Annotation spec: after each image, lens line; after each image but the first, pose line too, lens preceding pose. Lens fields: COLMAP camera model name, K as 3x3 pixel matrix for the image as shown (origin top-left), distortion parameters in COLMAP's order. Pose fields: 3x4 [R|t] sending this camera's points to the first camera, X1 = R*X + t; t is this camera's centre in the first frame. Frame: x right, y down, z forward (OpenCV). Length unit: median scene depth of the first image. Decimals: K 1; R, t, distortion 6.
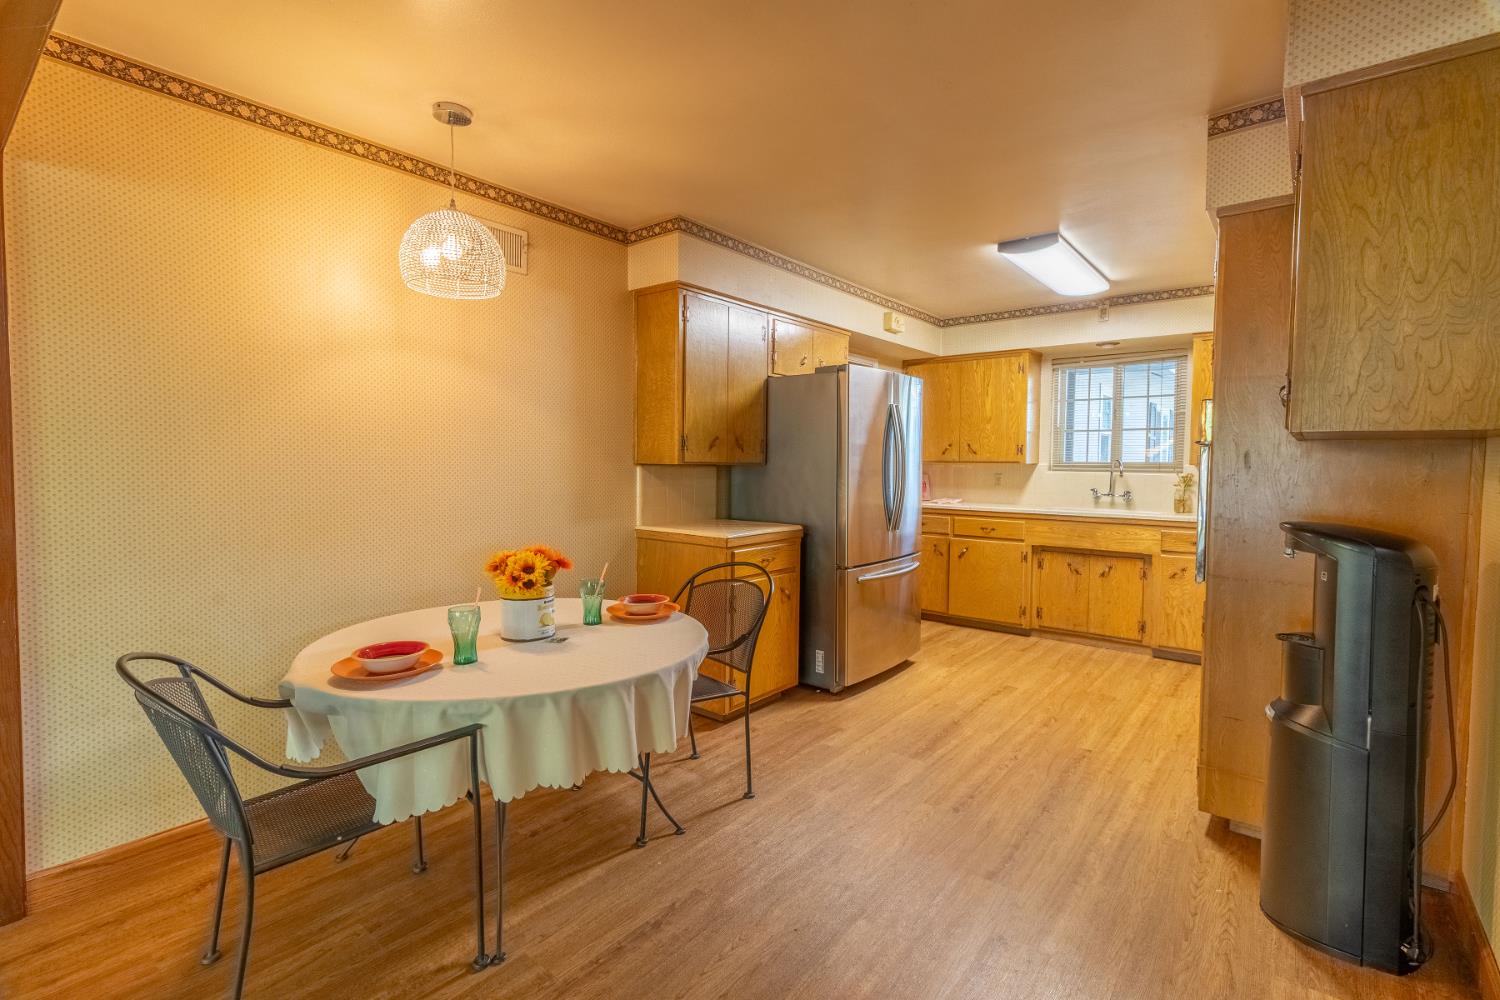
lens RADIAL K [[694.1, 0, 749.6], [0, 694.1, 488.6], [0, 0, 1]] dist [0.000479, 0.000551]
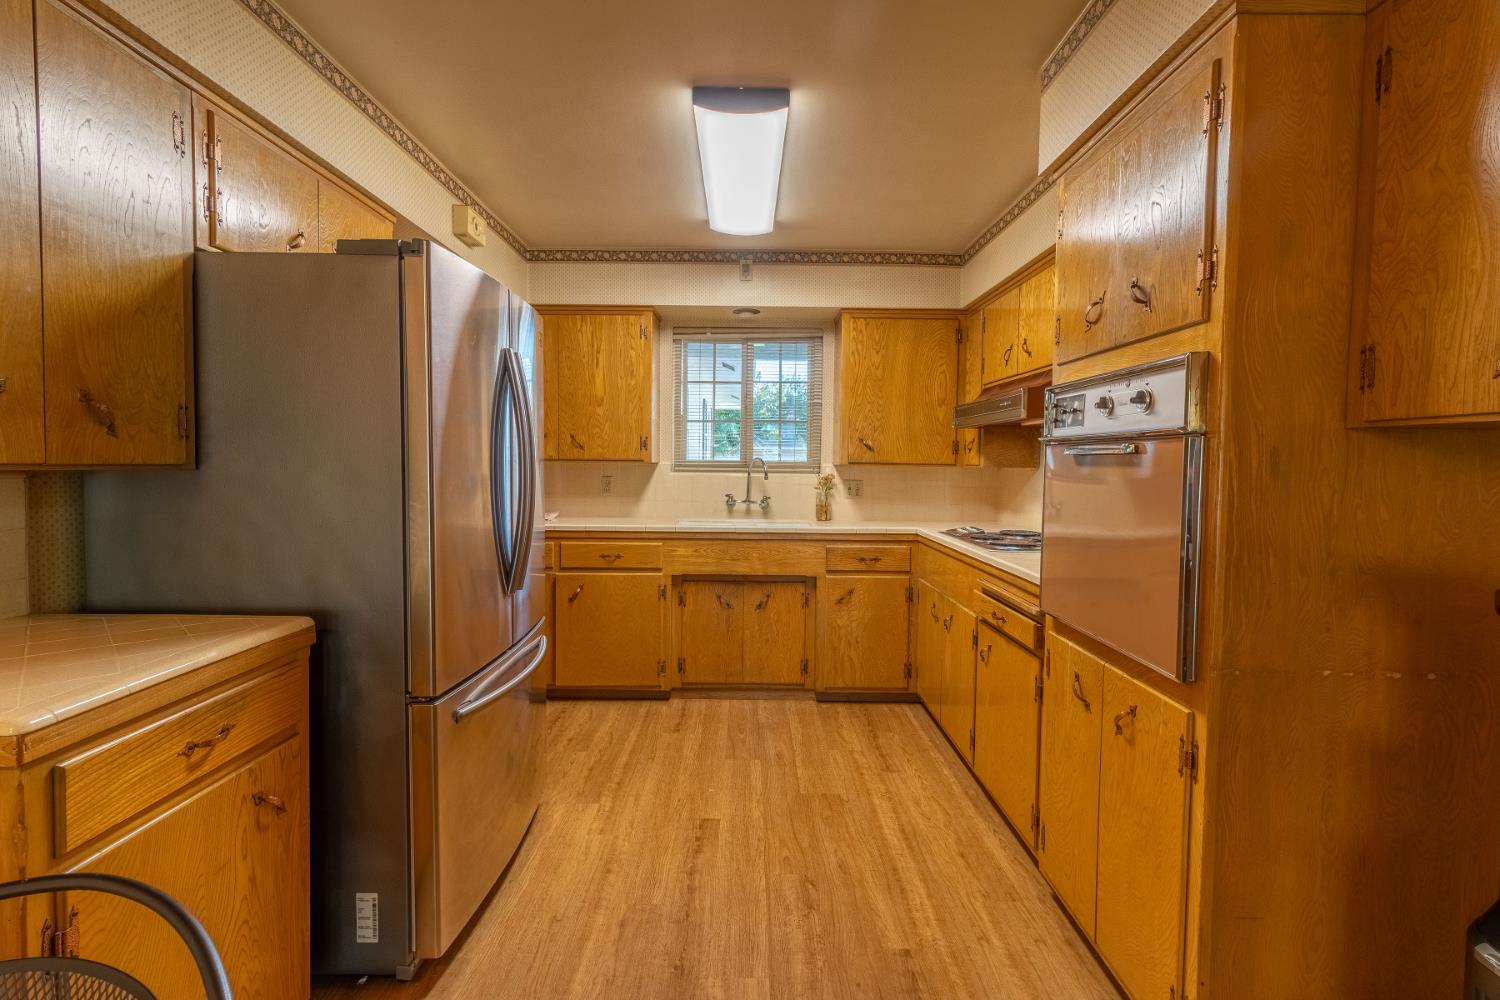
lens RADIAL K [[694.1, 0, 749.6], [0, 694.1, 488.6], [0, 0, 1]] dist [0.000479, 0.000551]
pose [[0.776754, -0.024579, 0.629324, 0.016192], [0.021158, 0.999693, 0.012930, -0.018504], [-0.629448, 0.003272, 0.777035, 0.423277]]
